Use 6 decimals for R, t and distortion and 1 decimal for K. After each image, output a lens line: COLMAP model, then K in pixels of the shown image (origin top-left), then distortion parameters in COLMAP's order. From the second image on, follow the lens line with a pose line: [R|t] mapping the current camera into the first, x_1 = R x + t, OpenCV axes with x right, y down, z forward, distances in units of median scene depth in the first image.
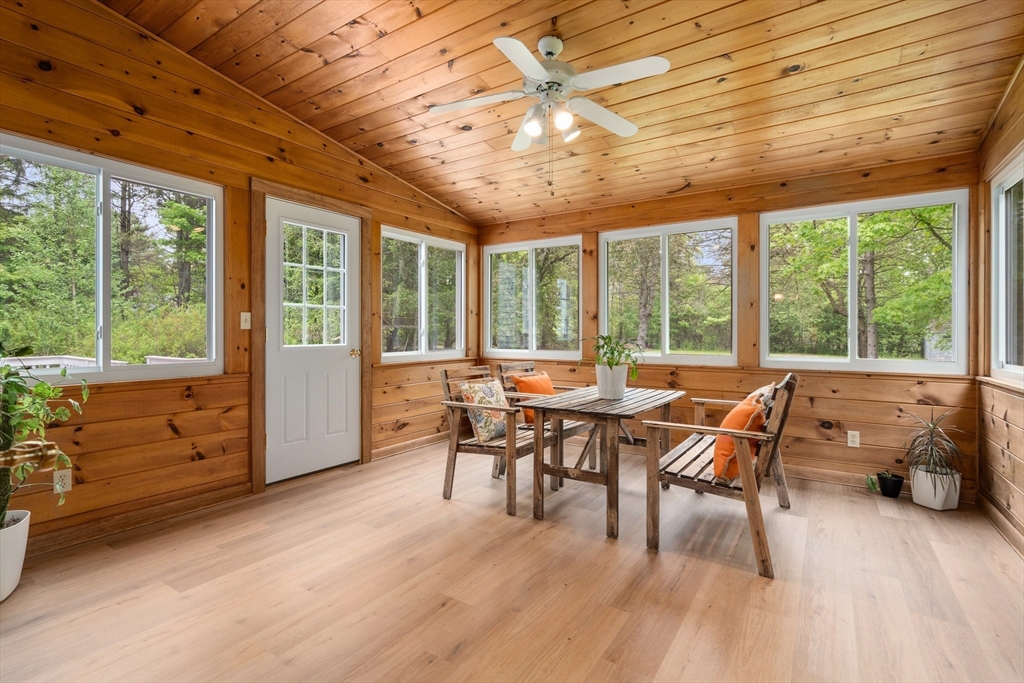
lens RADIAL K [[479.1, 0, 505.7], [0, 479.1, 334.8], [0, 0, 1]] dist [0.000332, 0.000443]
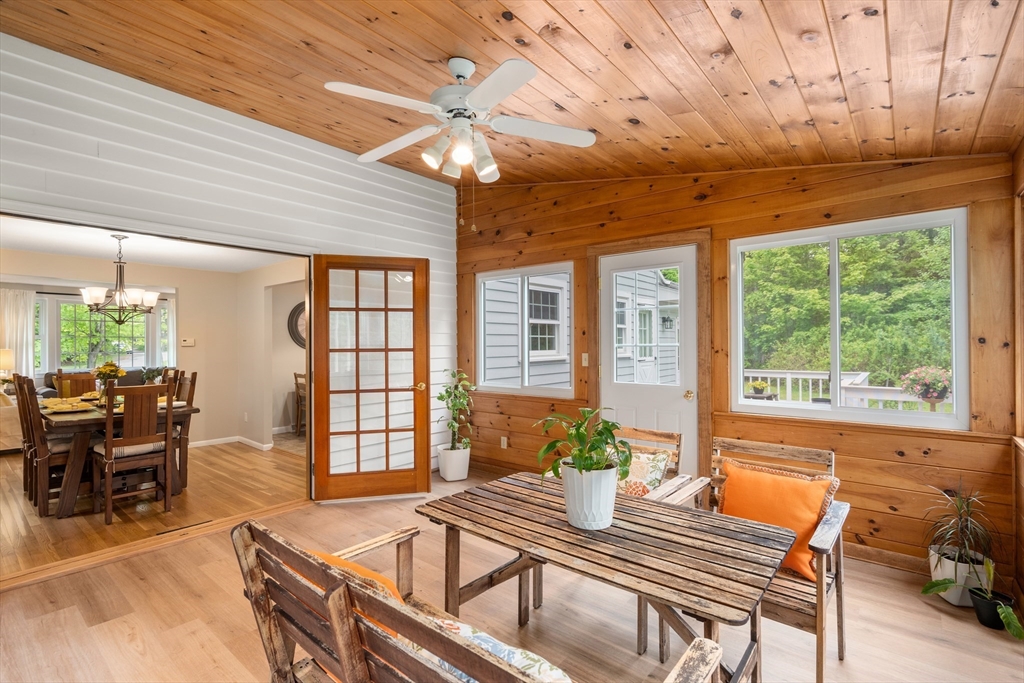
lens RADIAL K [[479.1, 0, 510.1], [0, 479.1, 340.6], [0, 0, 1]] dist [0.000332, 0.000443]
pose [[-0.100020, -0.005082, -0.994972, 0.507267], [0.001727, 0.999985, -0.005281, -0.049467], [0.994984, -0.002247, -0.100010, 0.620367]]
